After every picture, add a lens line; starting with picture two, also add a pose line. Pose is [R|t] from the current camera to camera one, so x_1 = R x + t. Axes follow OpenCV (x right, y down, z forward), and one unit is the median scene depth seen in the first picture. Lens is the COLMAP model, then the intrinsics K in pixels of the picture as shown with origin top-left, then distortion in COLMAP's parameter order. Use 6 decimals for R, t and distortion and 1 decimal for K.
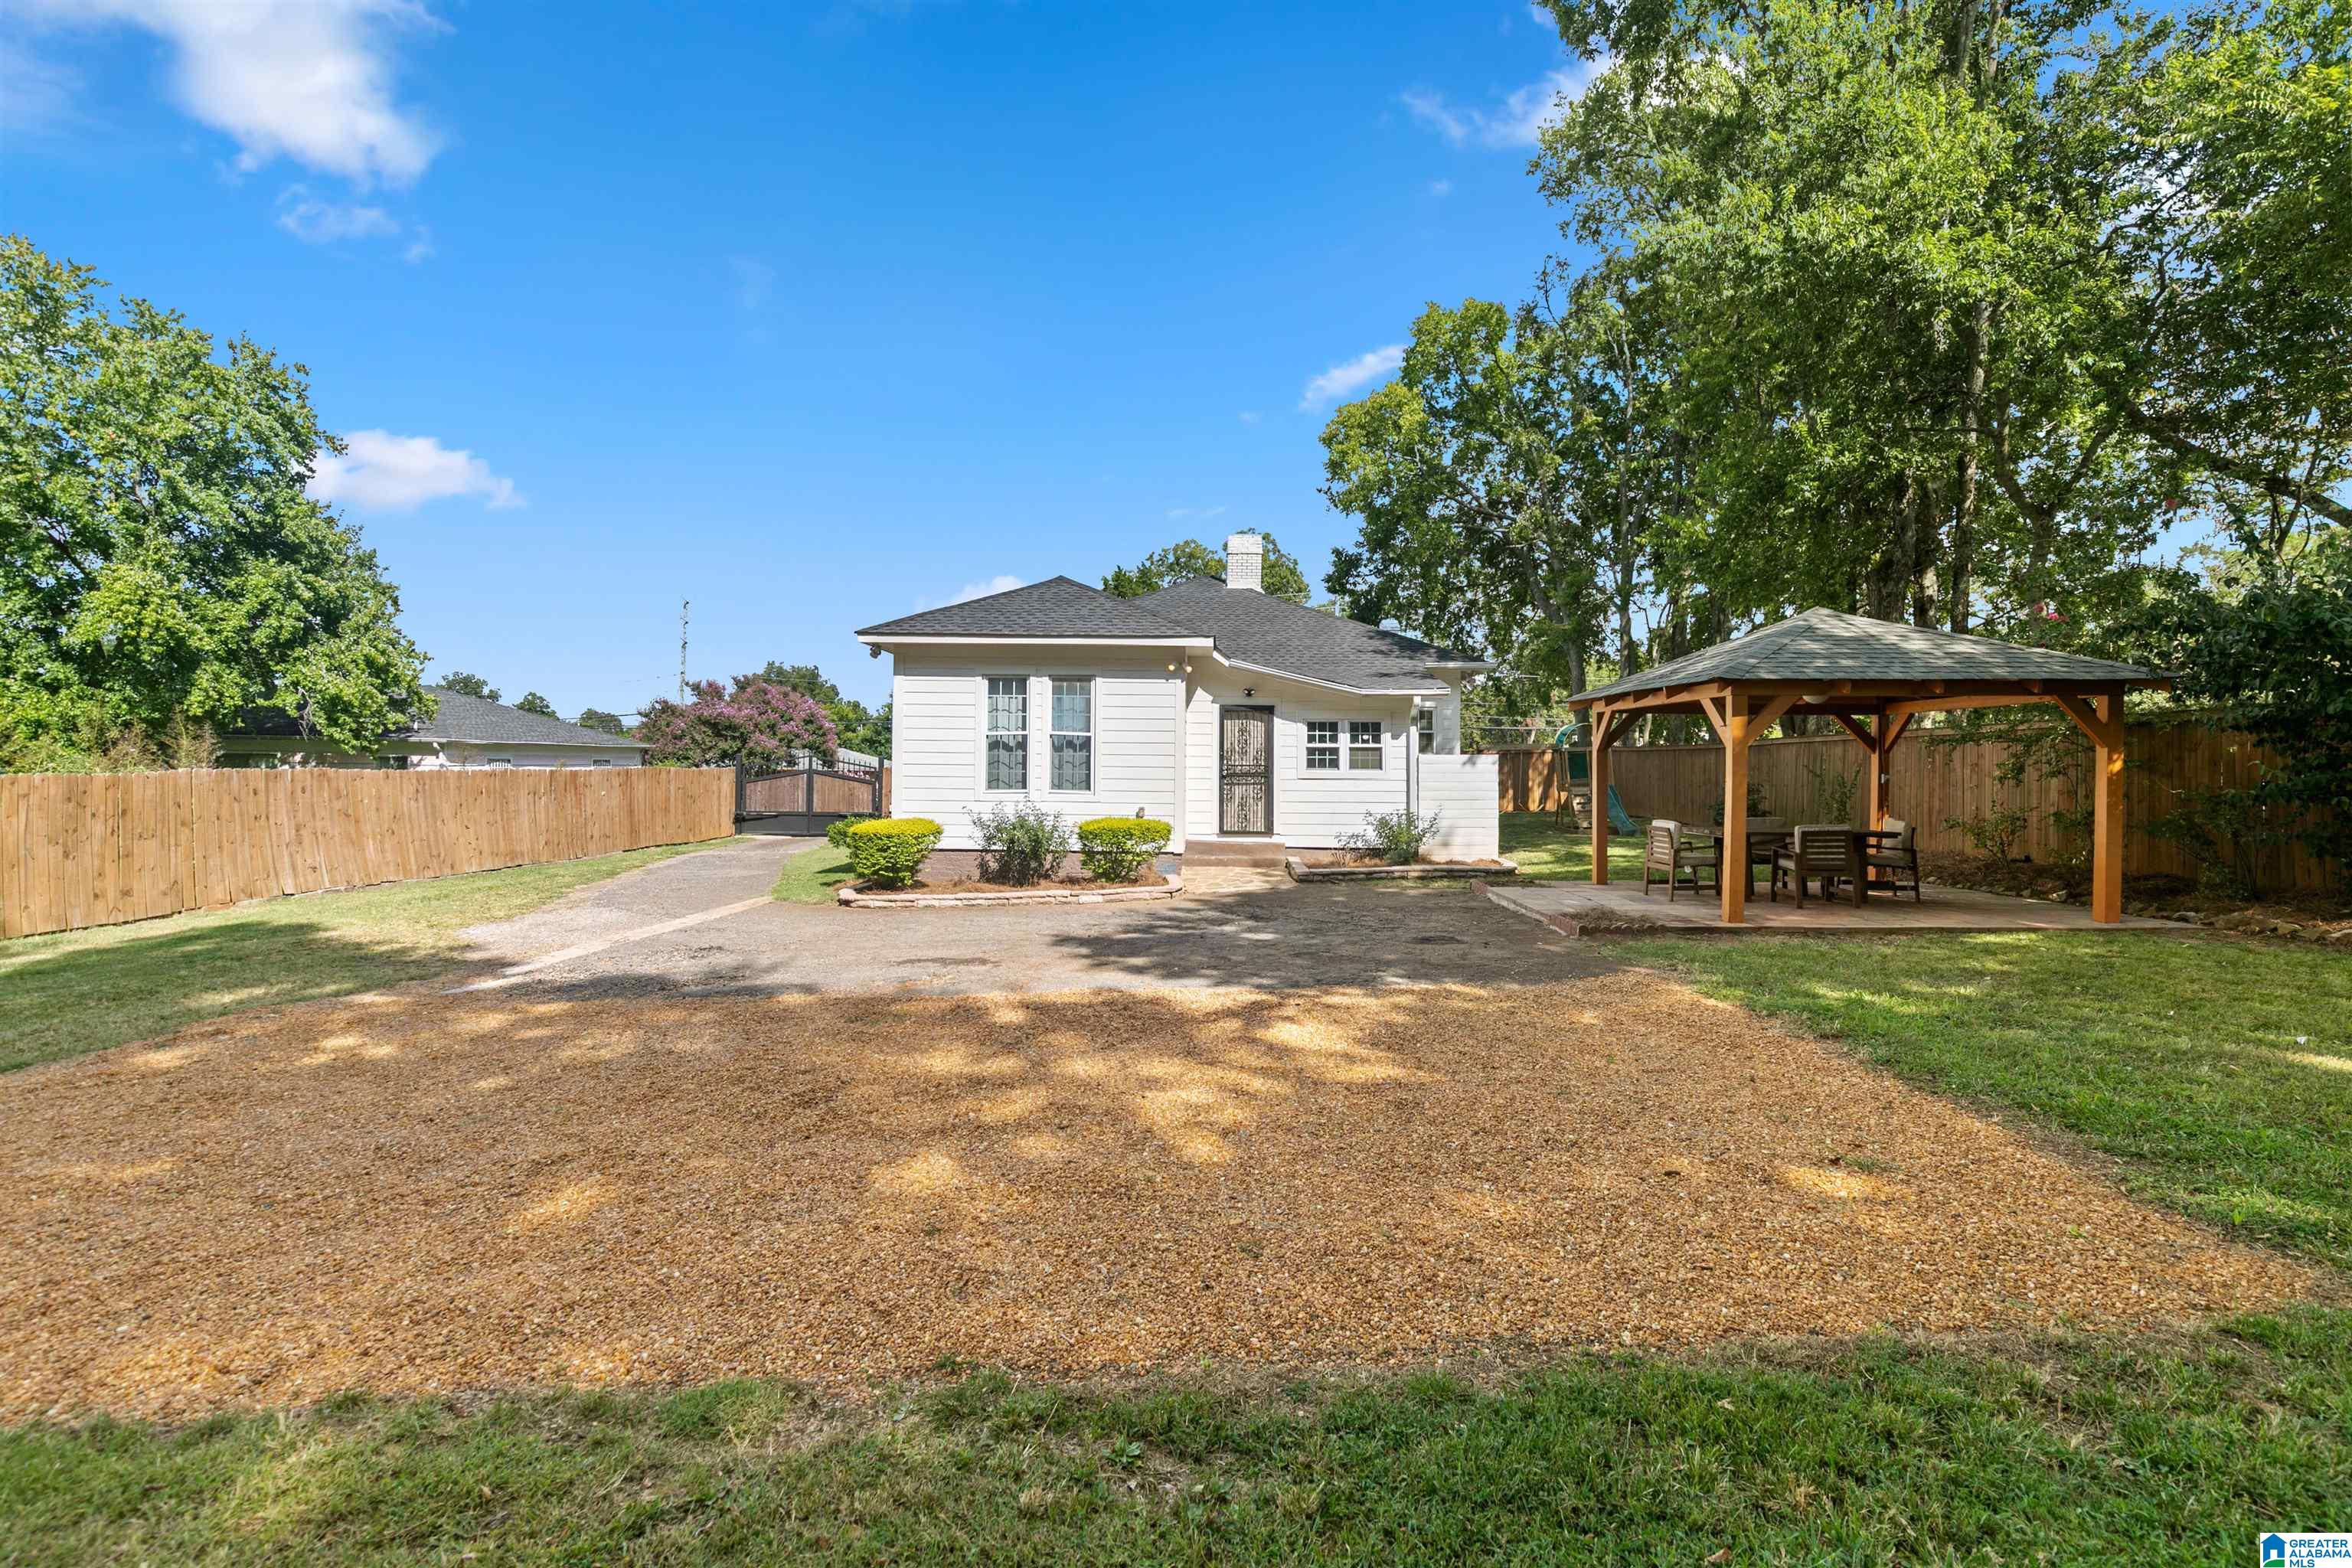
lens RADIAL K [[1063.9, 0, 1173.7], [0, 1063.9, 763.5], [0, 0, 1]] dist [0.009112, -0.000819]
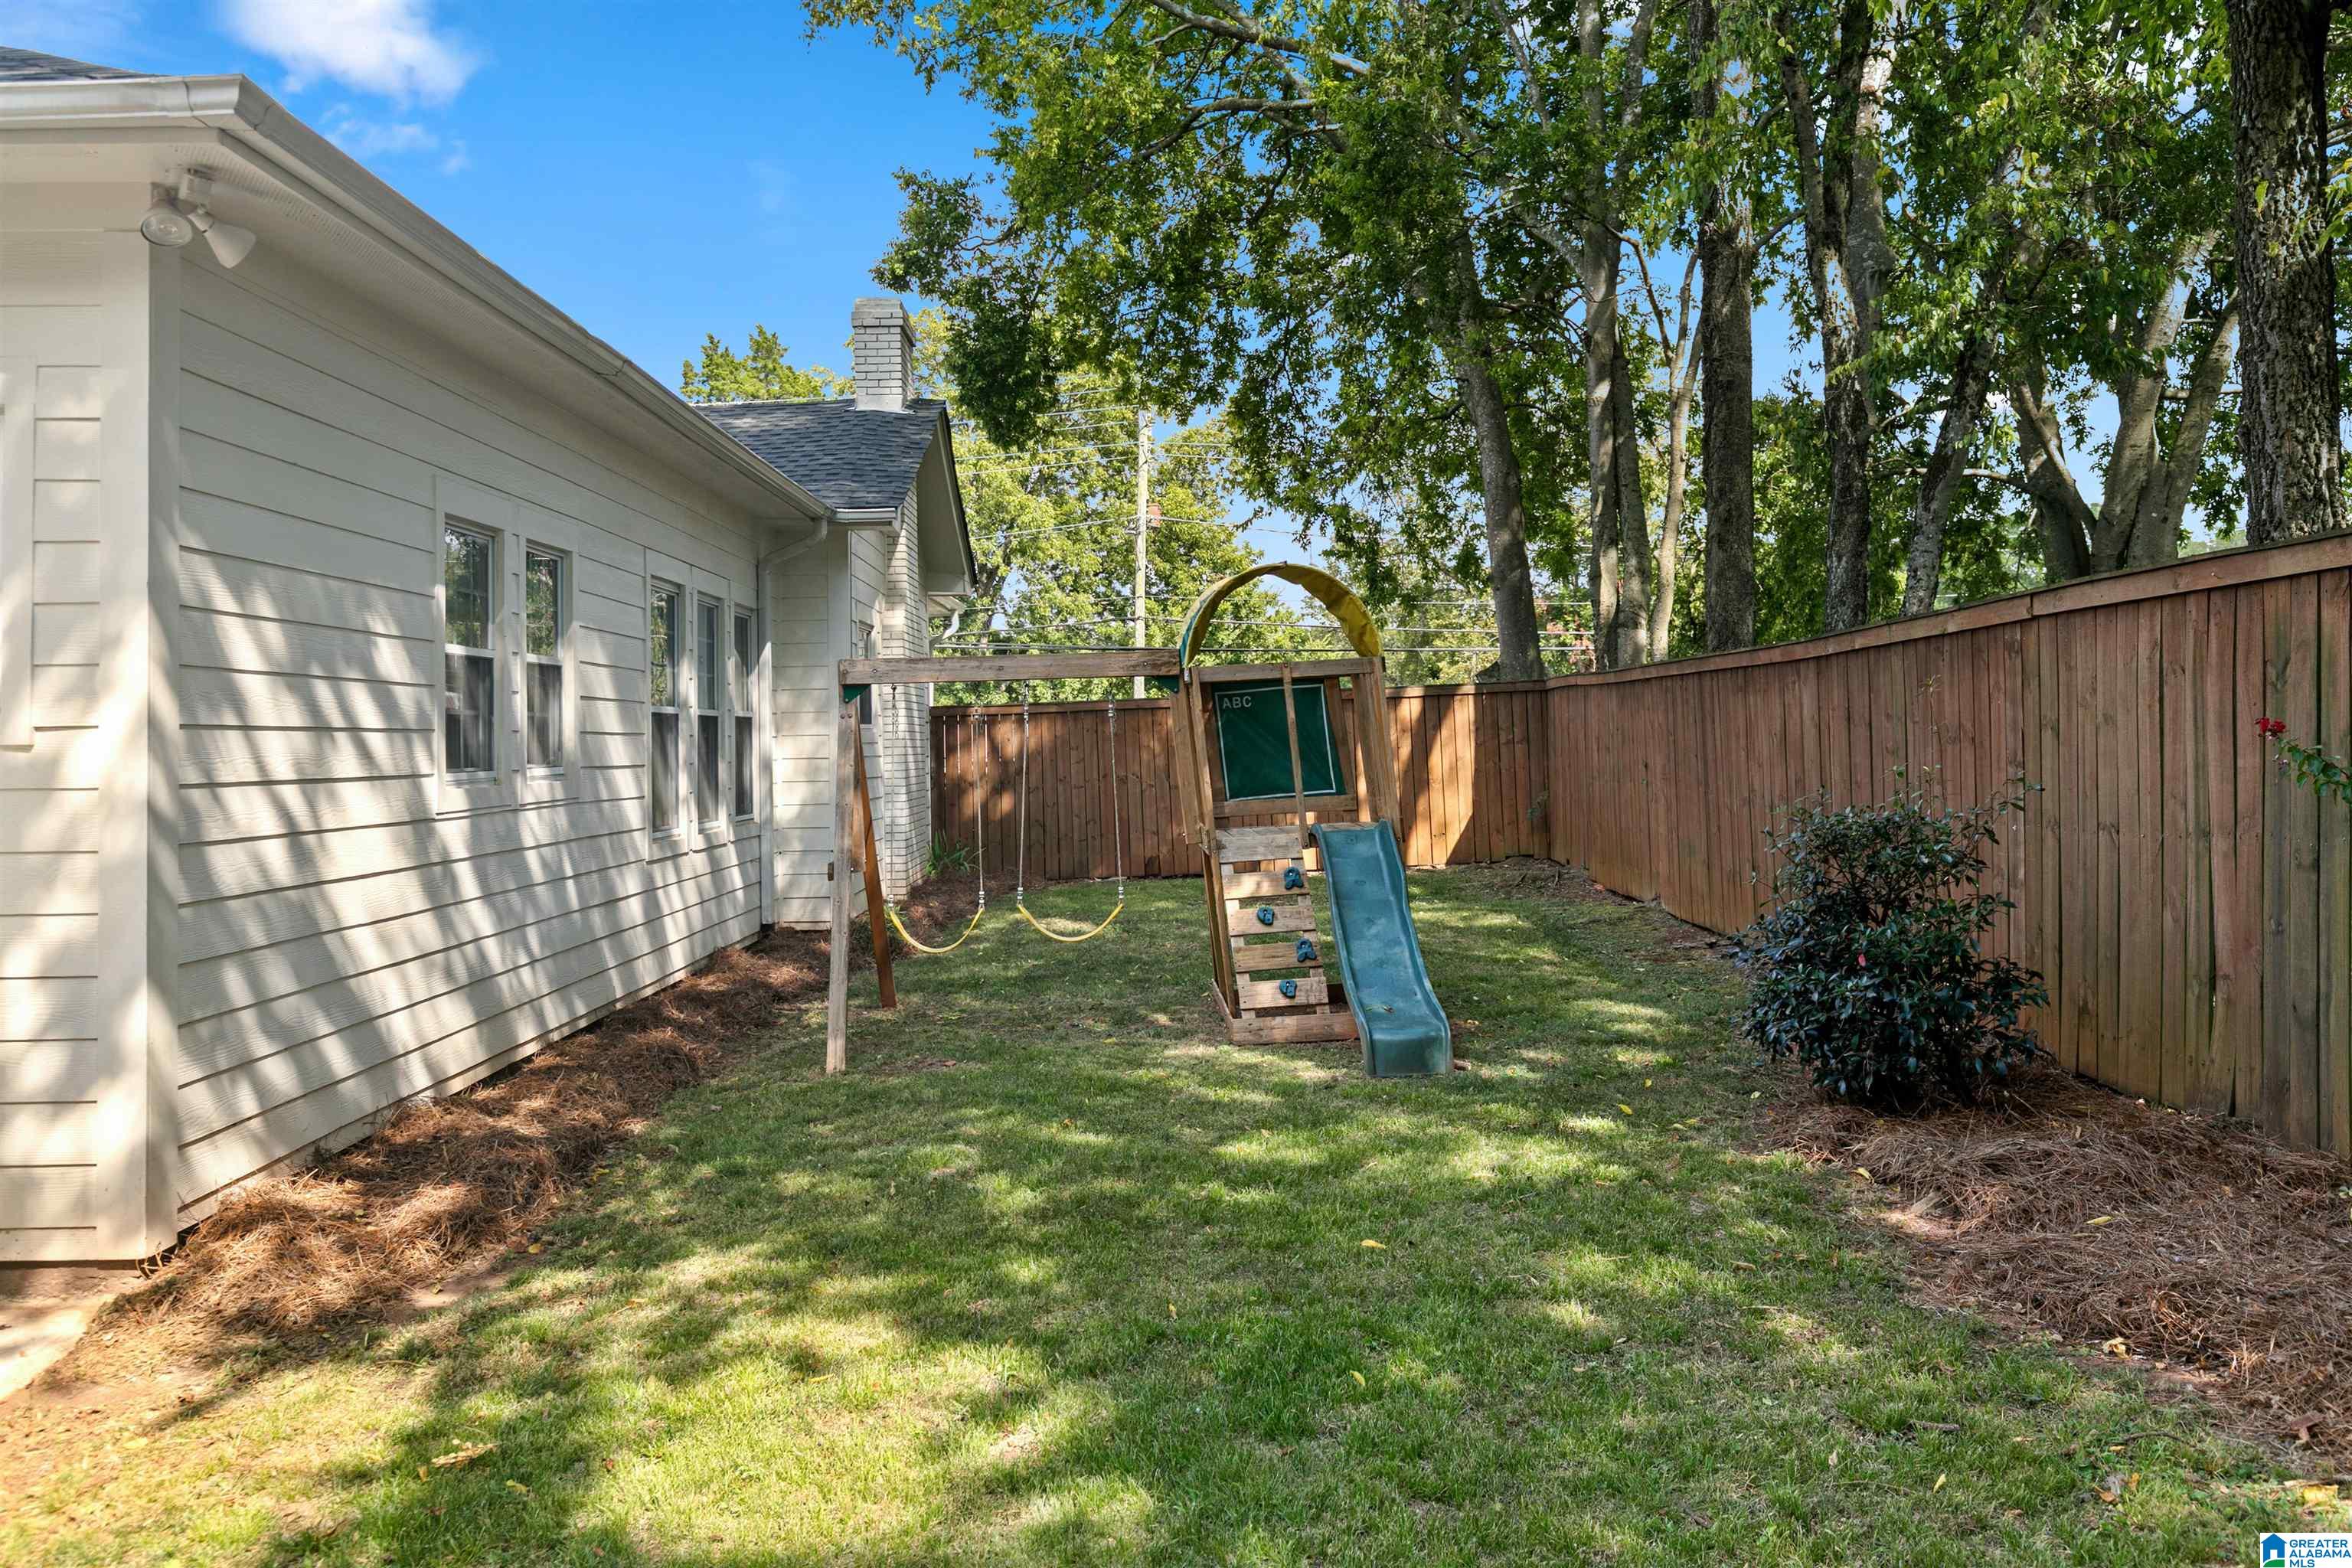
lens RADIAL K [[1720.5, 0, 1176.0], [0, 1720.5, 784.0], [0, 0, 1]] dist [0.002456, 0.000331]
pose [[0.998343, -0.025864, 0.051406, 0.462271], [0.024426, 0.999298, 0.028411, 0.001719], [-0.052105, -0.027108, 0.998274, 0.828678]]
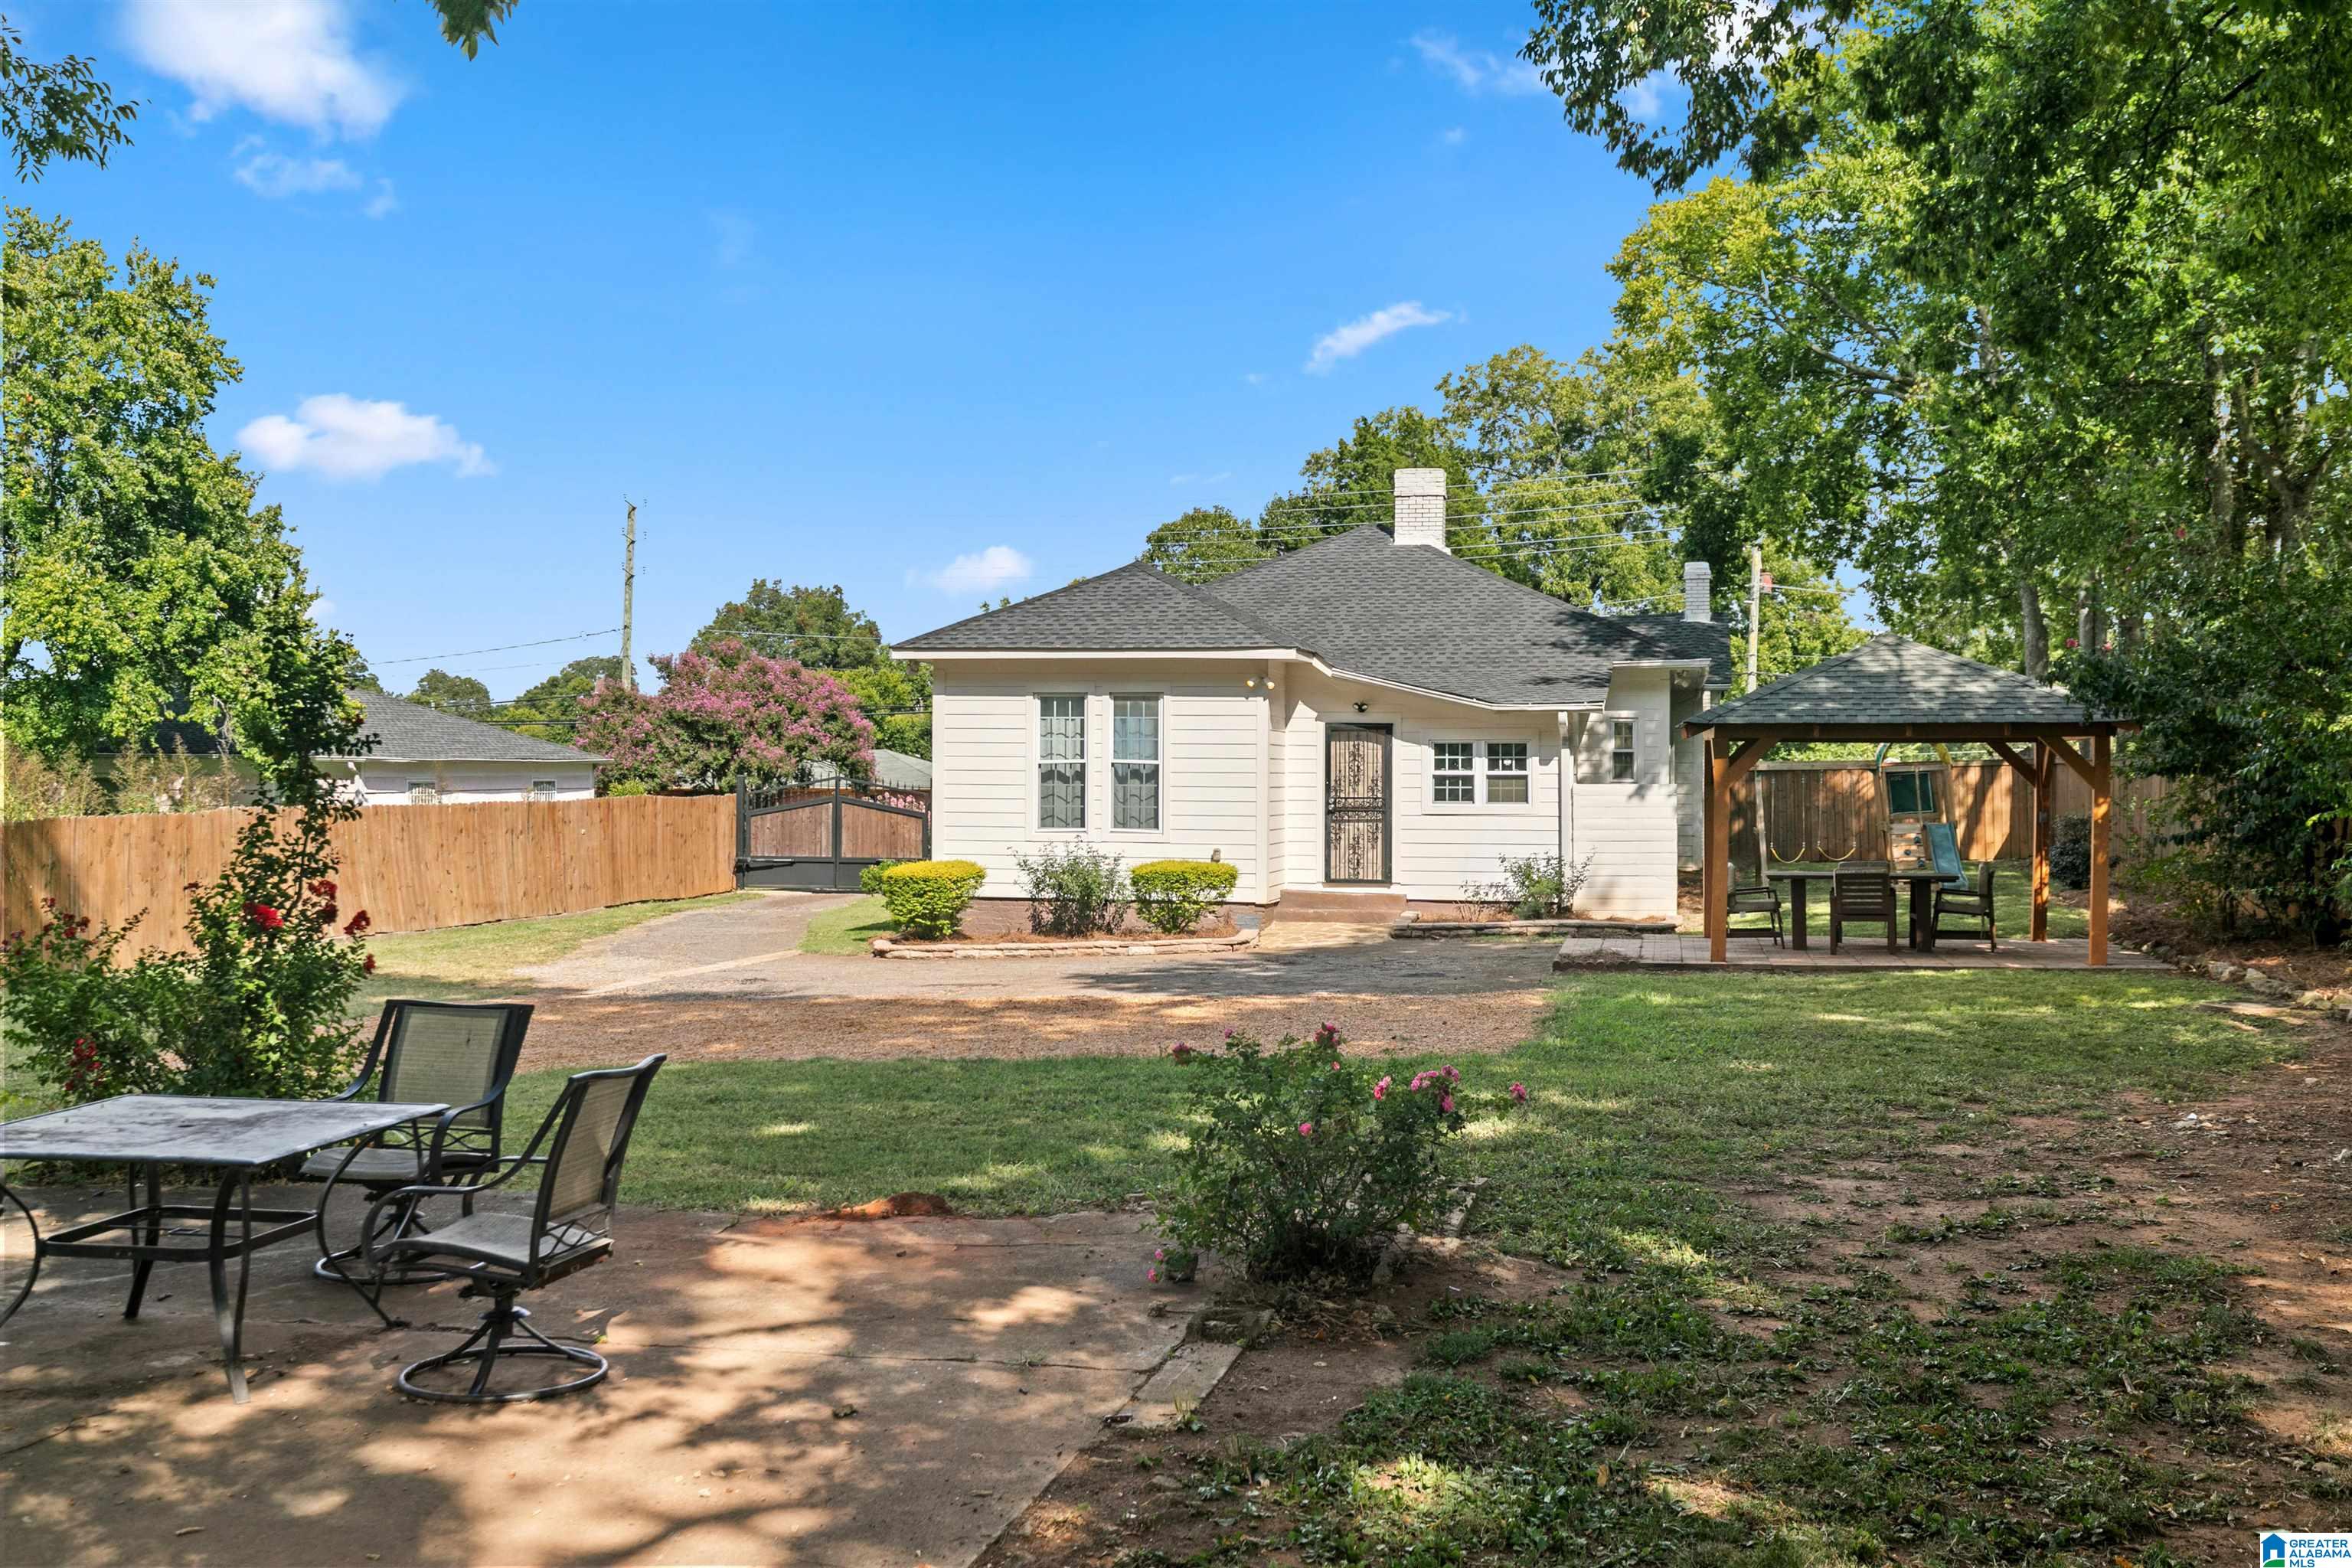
lens RADIAL K [[2259.0, 0, 1176.0], [0, 2259.0, 784.0], [0, 0, 1]] dist [-0.001104, 0.018627]
pose [[0.984534, -0.003350, -0.175162, 0.232289], [0.004795, 0.999958, 0.007826, -0.022924], [0.175129, -0.008545, 0.984508, -0.710526]]
